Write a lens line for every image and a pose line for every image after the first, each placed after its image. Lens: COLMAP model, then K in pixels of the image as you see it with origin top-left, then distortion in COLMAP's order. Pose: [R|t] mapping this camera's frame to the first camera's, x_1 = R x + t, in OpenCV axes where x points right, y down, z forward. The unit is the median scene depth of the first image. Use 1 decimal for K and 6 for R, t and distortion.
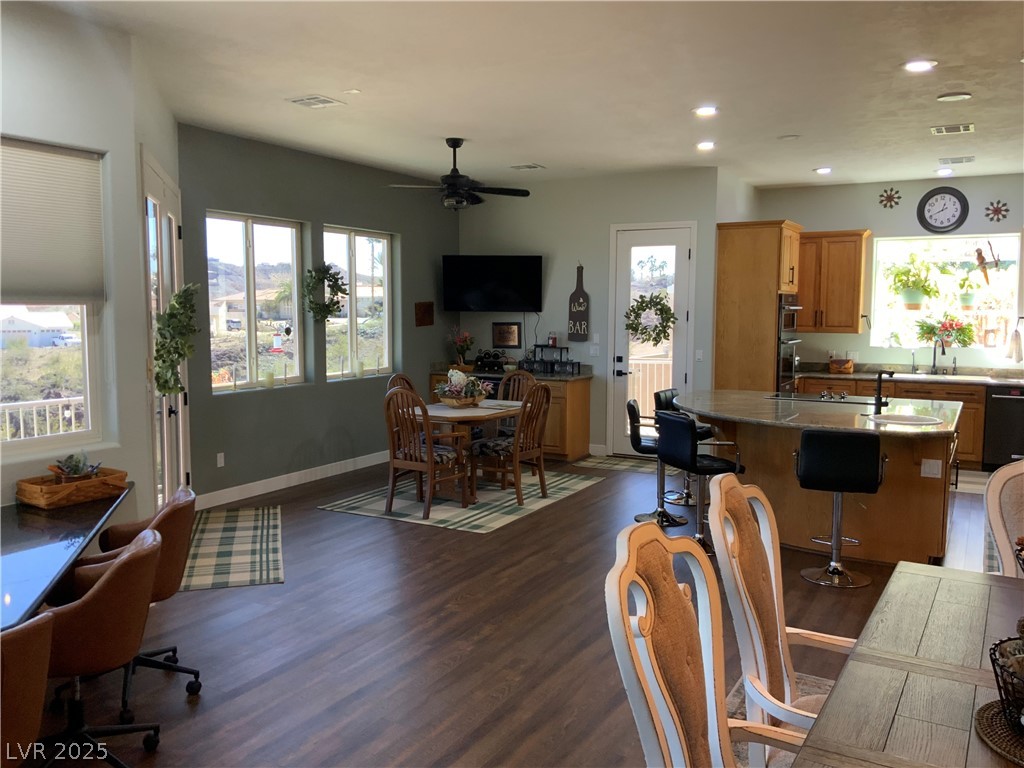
lens RADIAL K [[858.4, 0, 508.8], [0, 858.4, 385.4], [0, 0, 1]] dist [0.119754, -0.205935]
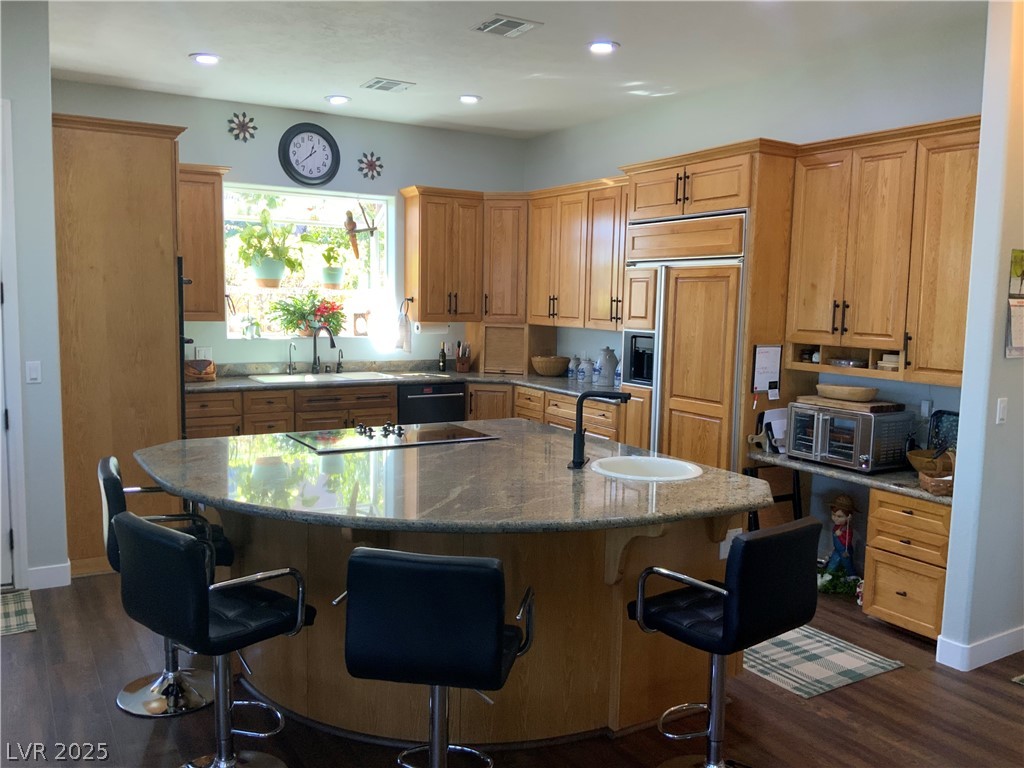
lens RADIAL K [[858.4, 0, 508.8], [0, 858.4, 385.4], [0, 0, 1]] dist [0.119754, -0.205935]
pose [[0.504808, -0.087200, 0.858816, -0.075923], [0.060010, 0.996023, 0.065858, -0.041900], [-0.861143, 0.018292, 0.508033, 0.474945]]
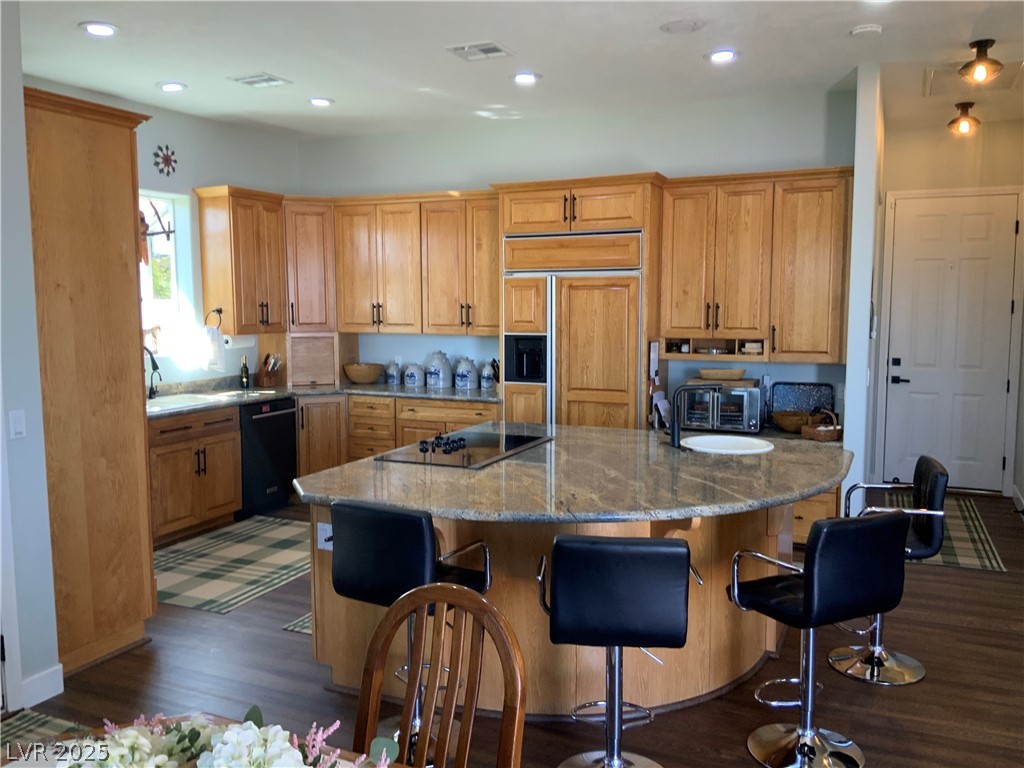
lens RADIAL K [[858.4, 0, 508.8], [0, 858.4, 385.4], [0, 0, 1]] dist [0.119754, -0.205935]
pose [[-0.079596, -0.106961, 0.991072, -0.173935], [0.090902, 0.989305, 0.114071, -0.072843], [-0.992674, 0.099170, -0.069021, 0.768219]]
